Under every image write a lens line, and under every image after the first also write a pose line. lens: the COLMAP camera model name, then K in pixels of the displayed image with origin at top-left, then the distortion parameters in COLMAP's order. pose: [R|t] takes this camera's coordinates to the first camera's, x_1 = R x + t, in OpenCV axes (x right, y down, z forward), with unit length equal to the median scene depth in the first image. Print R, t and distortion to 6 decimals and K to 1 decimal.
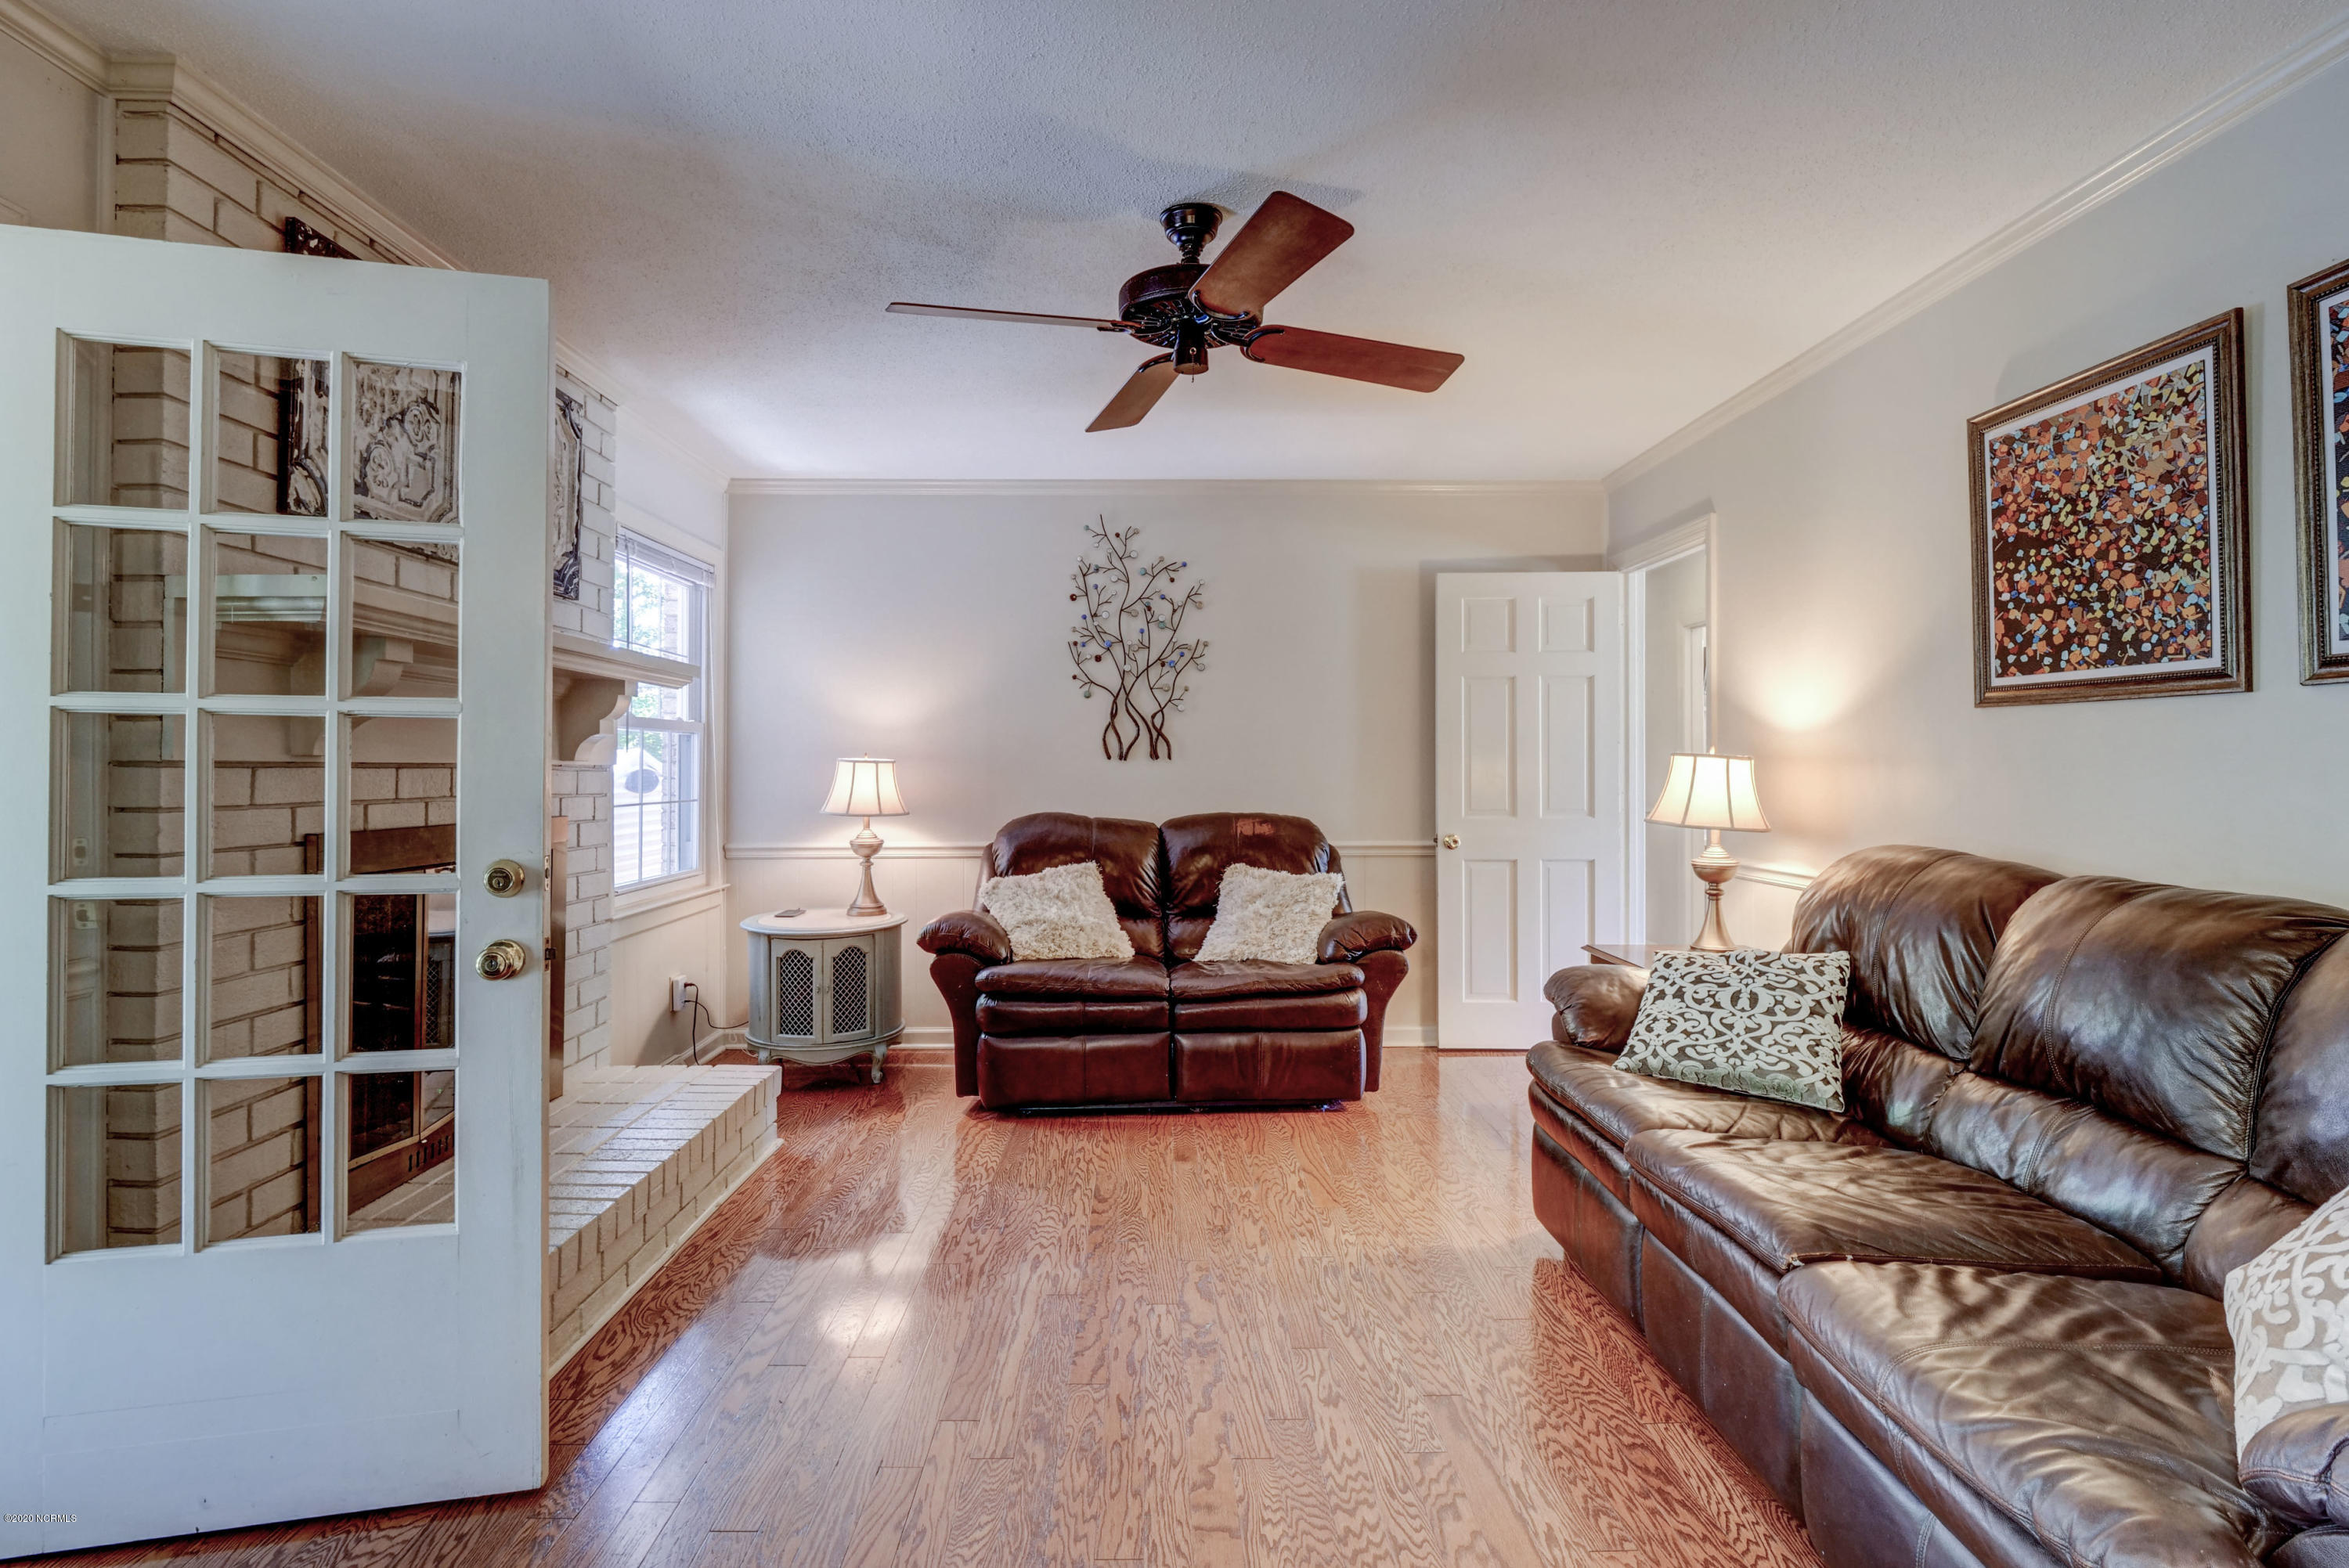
lens RADIAL K [[1147.3, 0, 1175.8], [0, 1147.3, 774.5], [0, 0, 1]] dist [-0.003756, -0.004046]
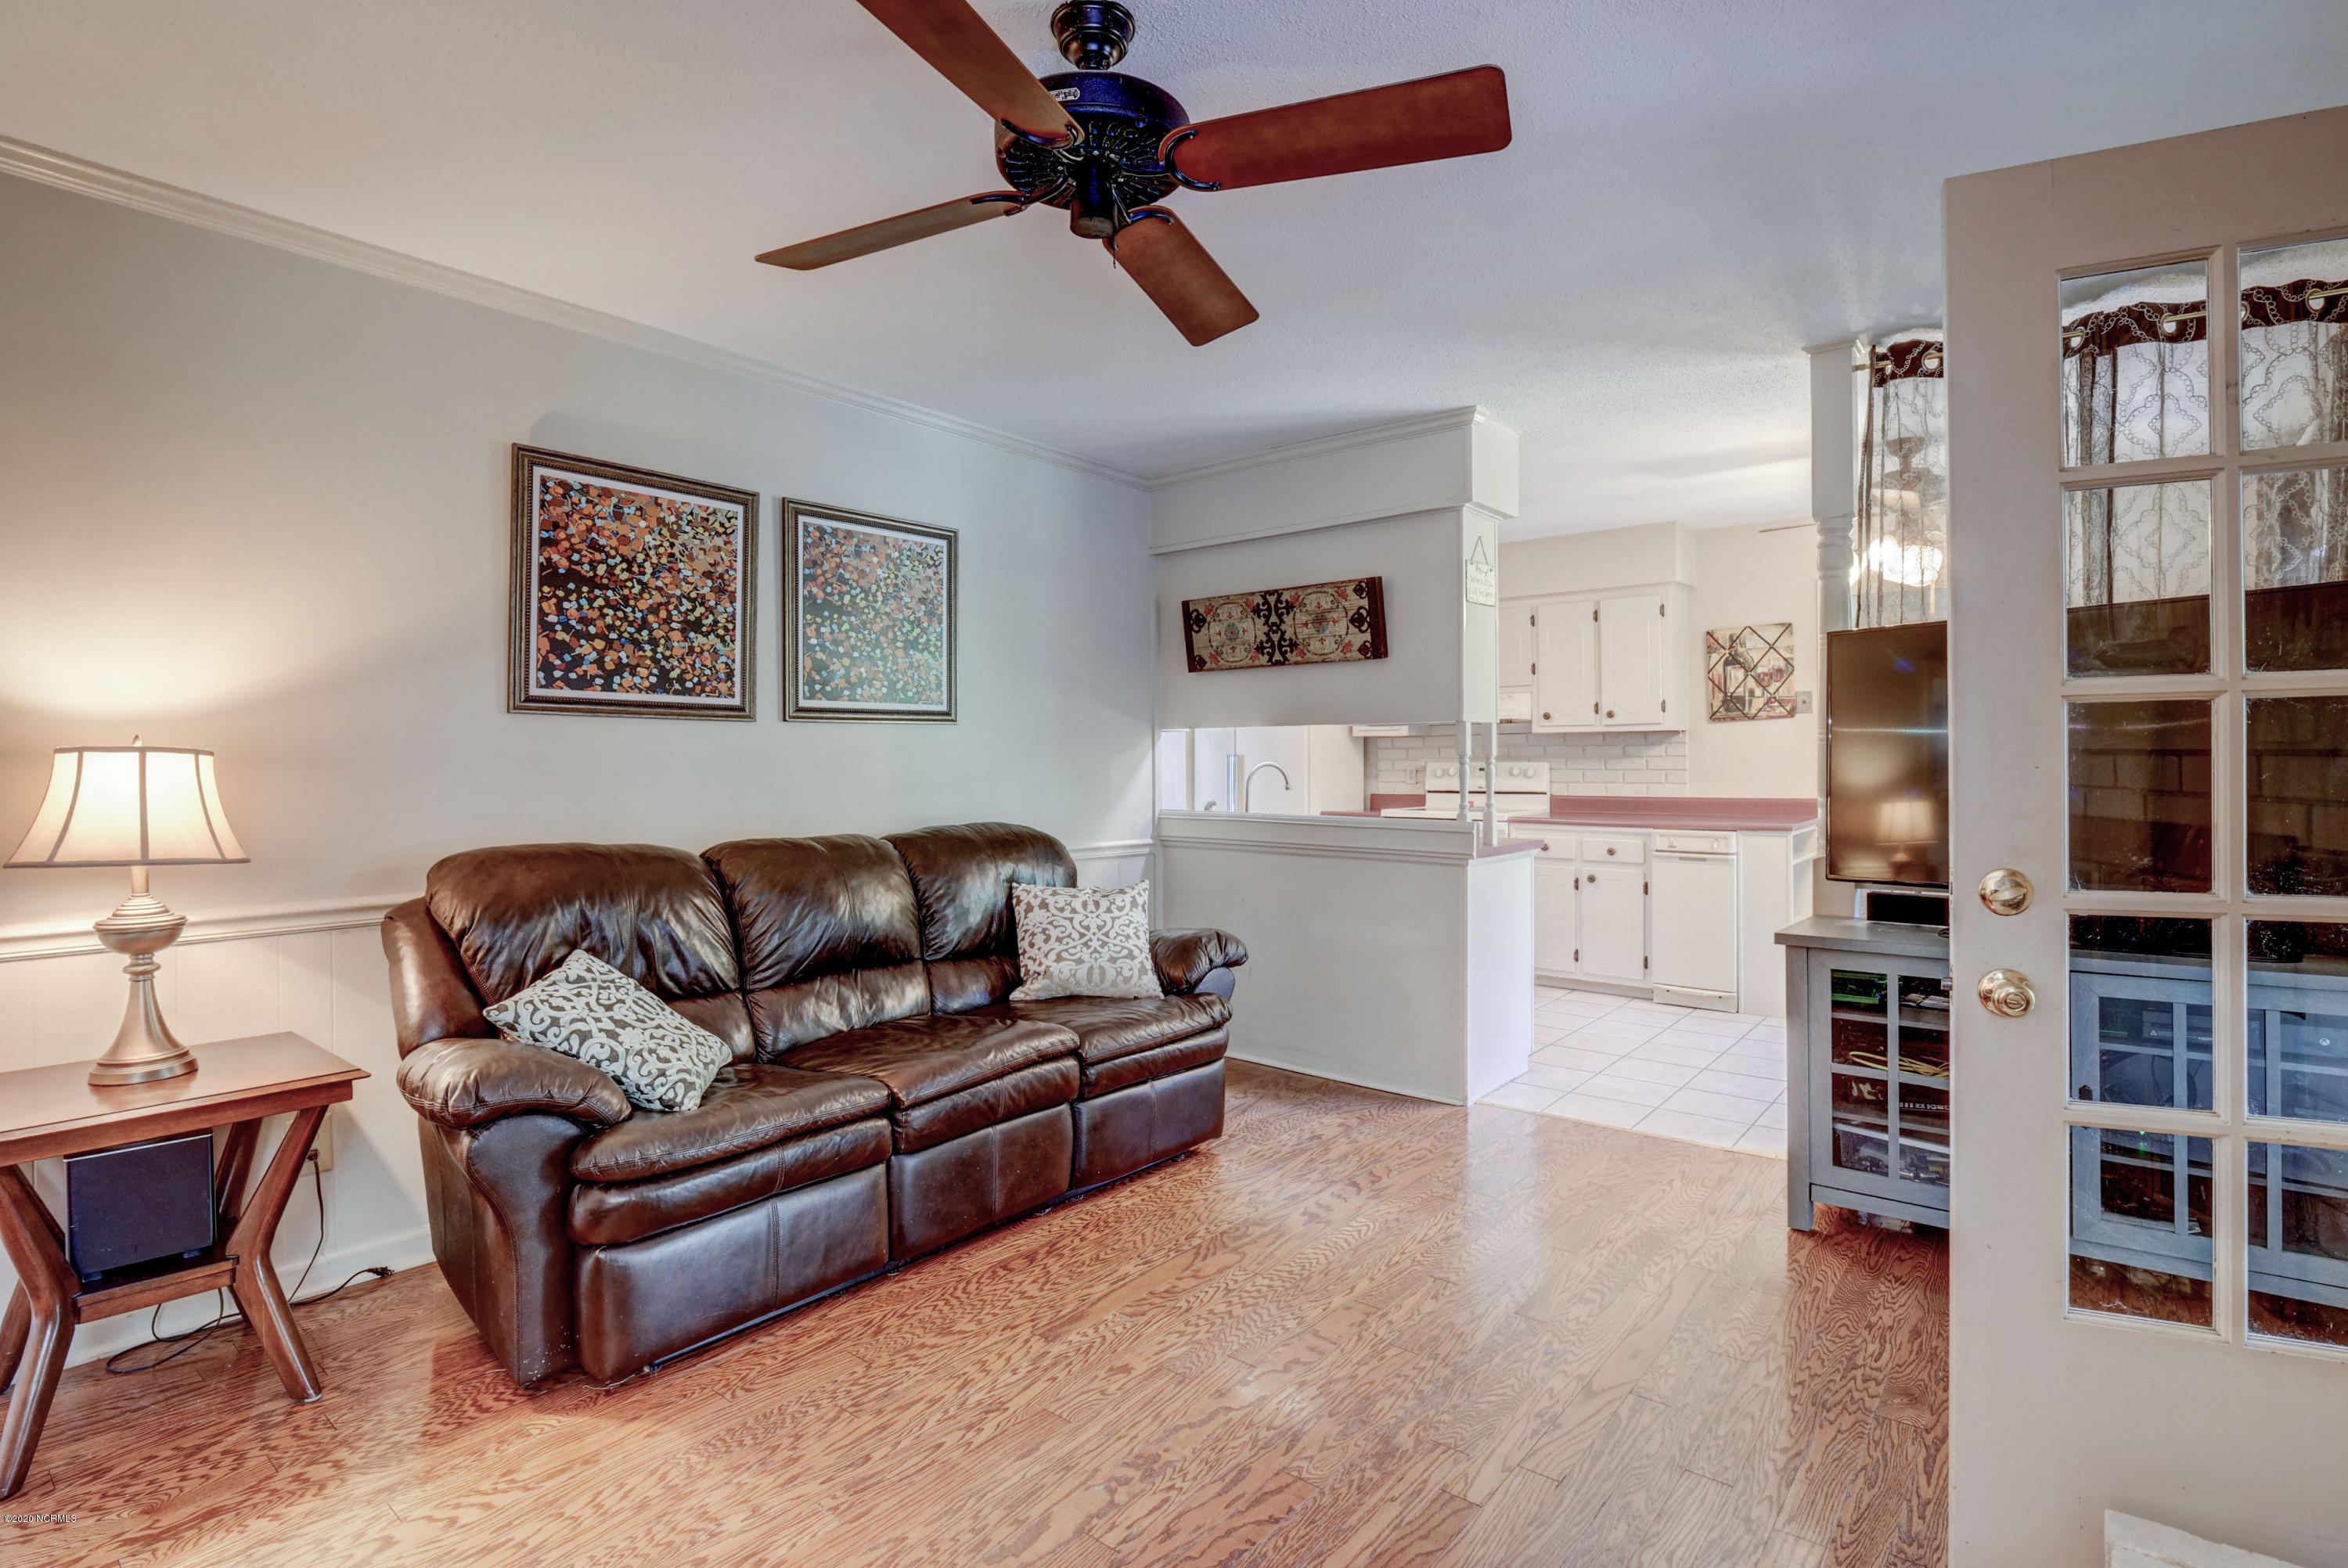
lens RADIAL K [[1146.7, 0, 1166.6], [0, 1146.7, 761.8], [0, 0, 1]] dist [-0.003756, -0.004046]
pose [[-0.753682, 0.006287, 0.657210, -0.531800], [0.010323, 0.999944, 0.002273, -0.009478], [-0.657159, 0.008497, -0.753704, 1.594657]]
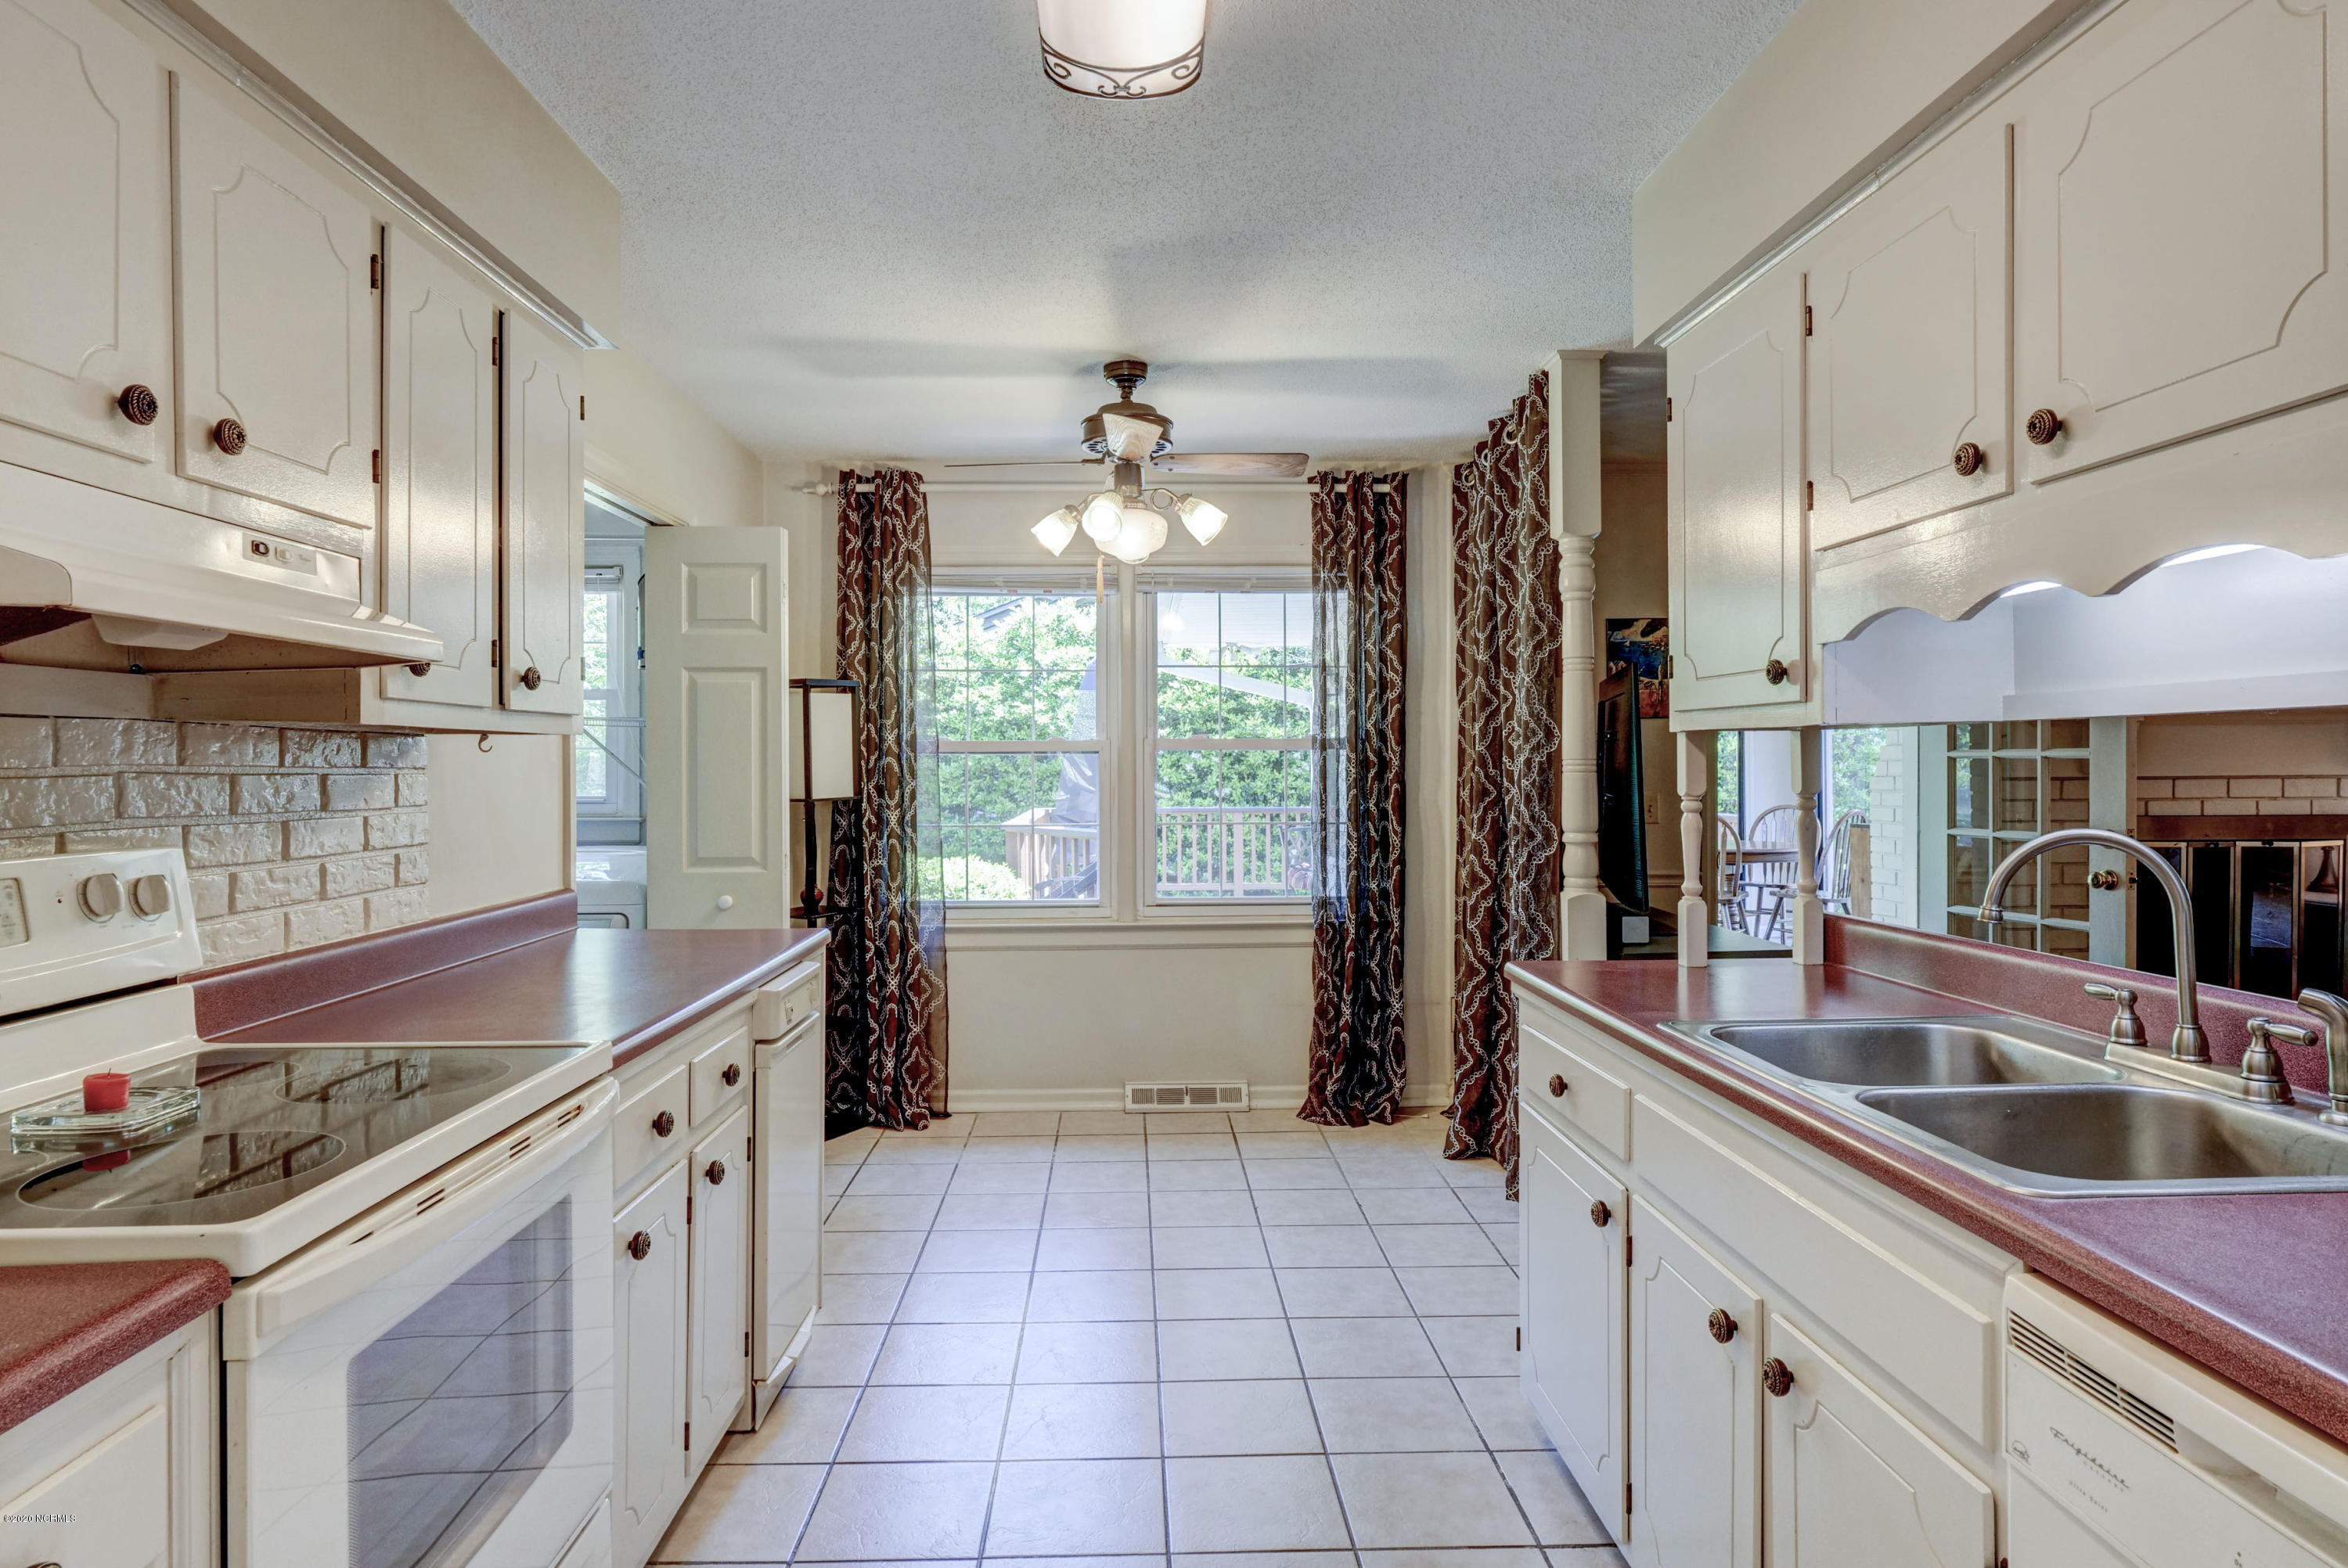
lens RADIAL K [[1368.9, 0, 1184.6], [0, 1368.9, 776.2], [0, 0, 1]] dist [0.007995, 0.000550]
pose [[0.022524, 0.011285, -0.999683, 1.364237], [0.002040, 0.999934, 0.011334, -0.038294], [0.999744, -0.002295, 0.022499, -0.494408]]
